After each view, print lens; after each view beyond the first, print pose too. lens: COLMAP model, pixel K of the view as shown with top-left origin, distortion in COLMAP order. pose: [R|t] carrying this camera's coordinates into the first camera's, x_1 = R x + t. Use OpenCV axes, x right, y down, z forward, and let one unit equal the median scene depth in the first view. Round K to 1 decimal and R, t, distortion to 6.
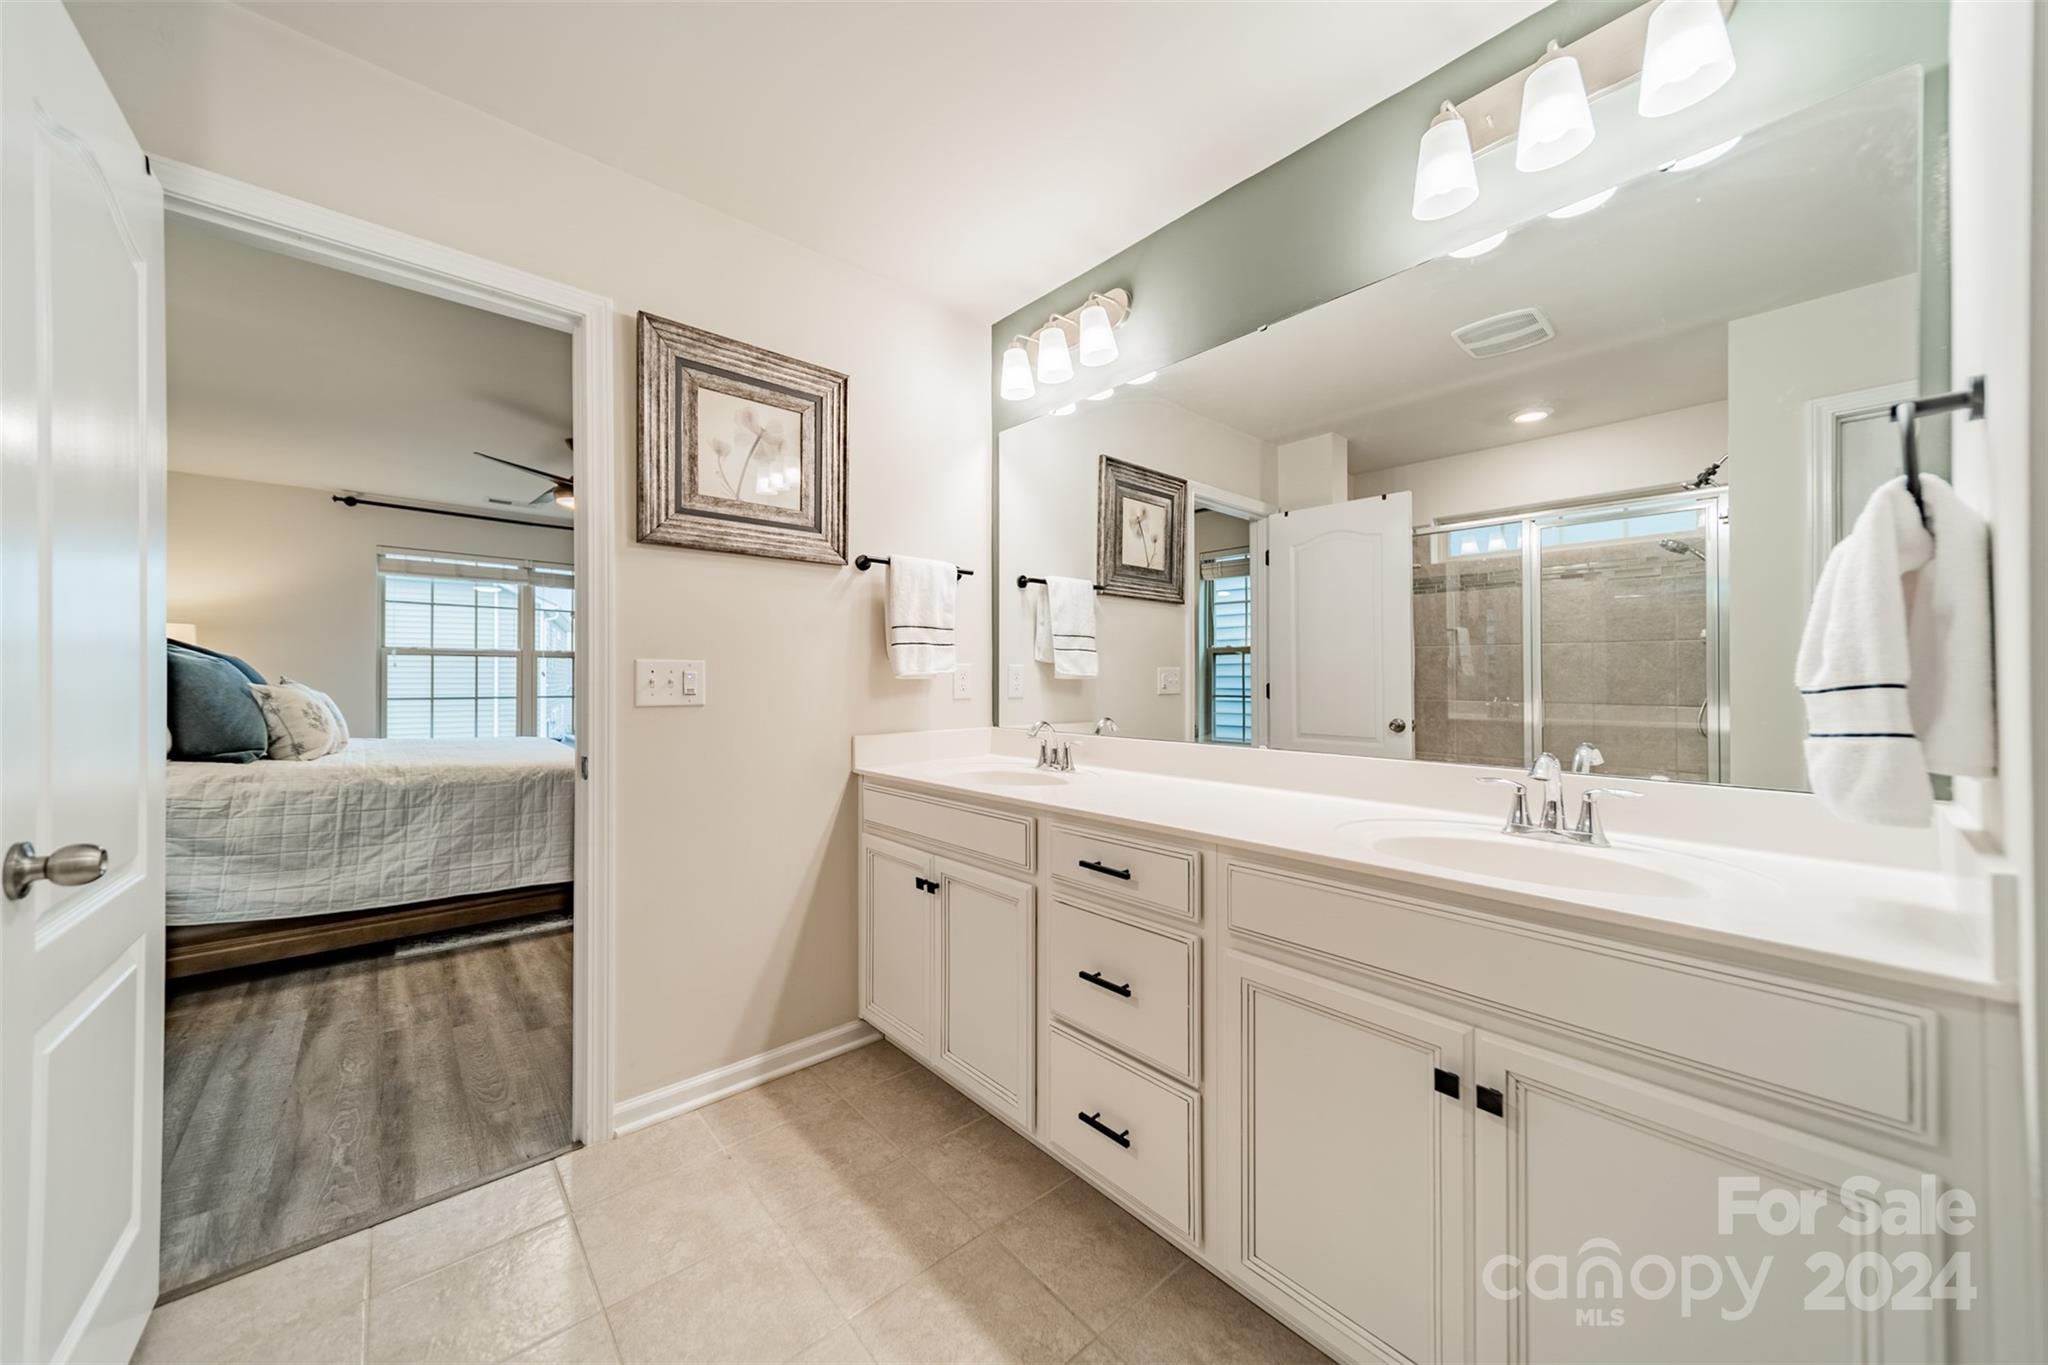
lens RADIAL K [[723.9, 0, 1028.5], [0, 723.9, 669.0], [0, 0, 1]] dist [0.011683, 0.000040]
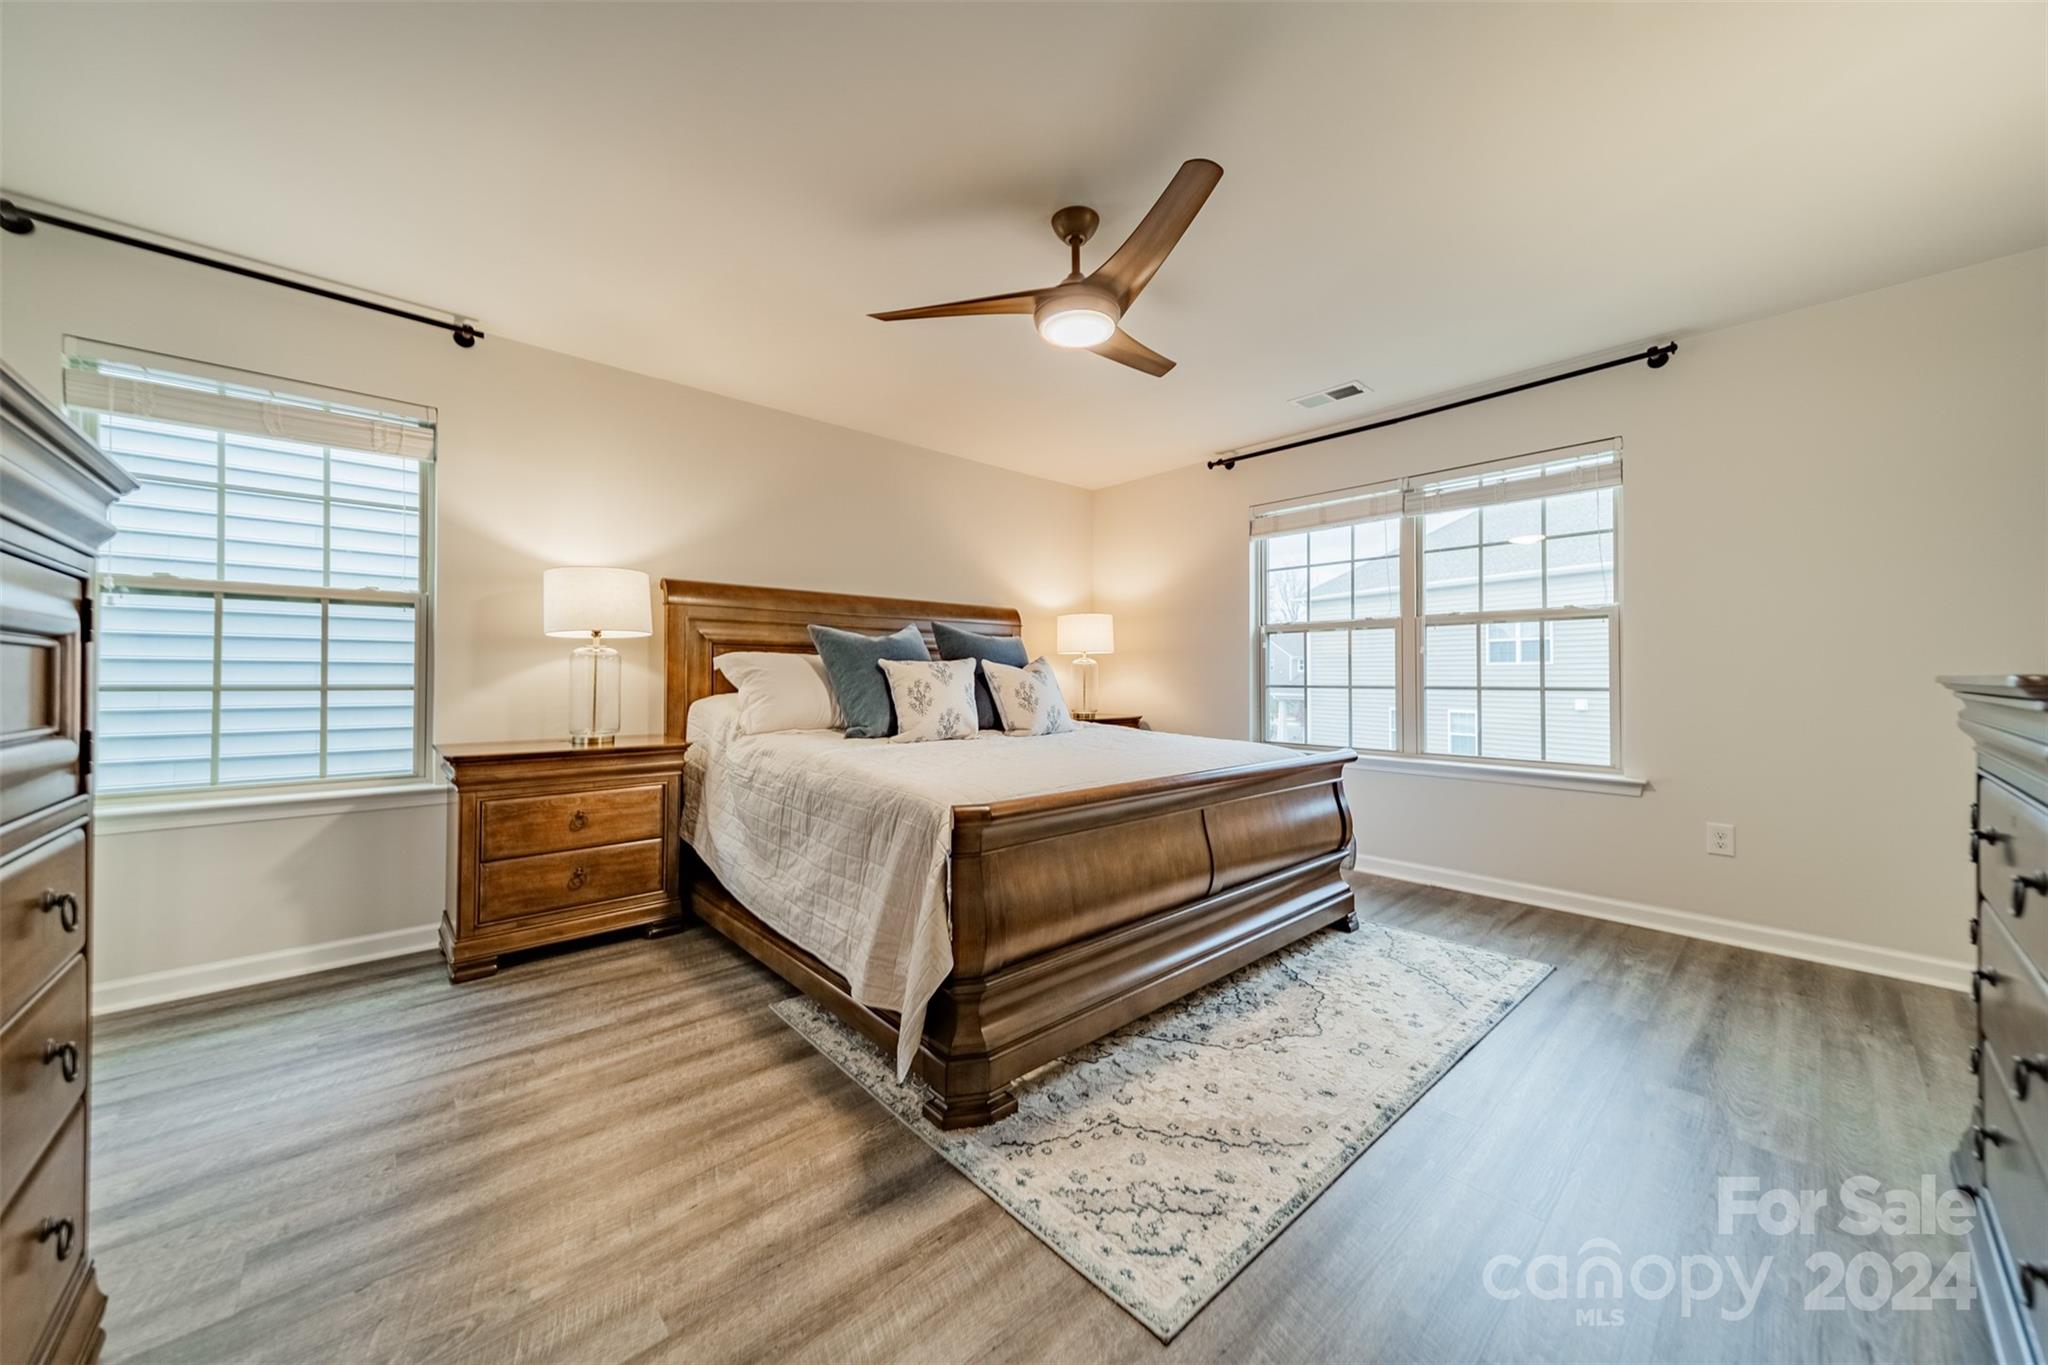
lens RADIAL K [[723.9, 0, 1028.5], [0, 723.9, 669.0], [0, 0, 1]] dist [0.011683, 0.000040]
pose [[0.024263, -0.009968, -0.999656, -0.080663], [0.012295, 0.999878, -0.009672, 0.049619], [0.999630, -0.012056, 0.024383, 1.295389]]
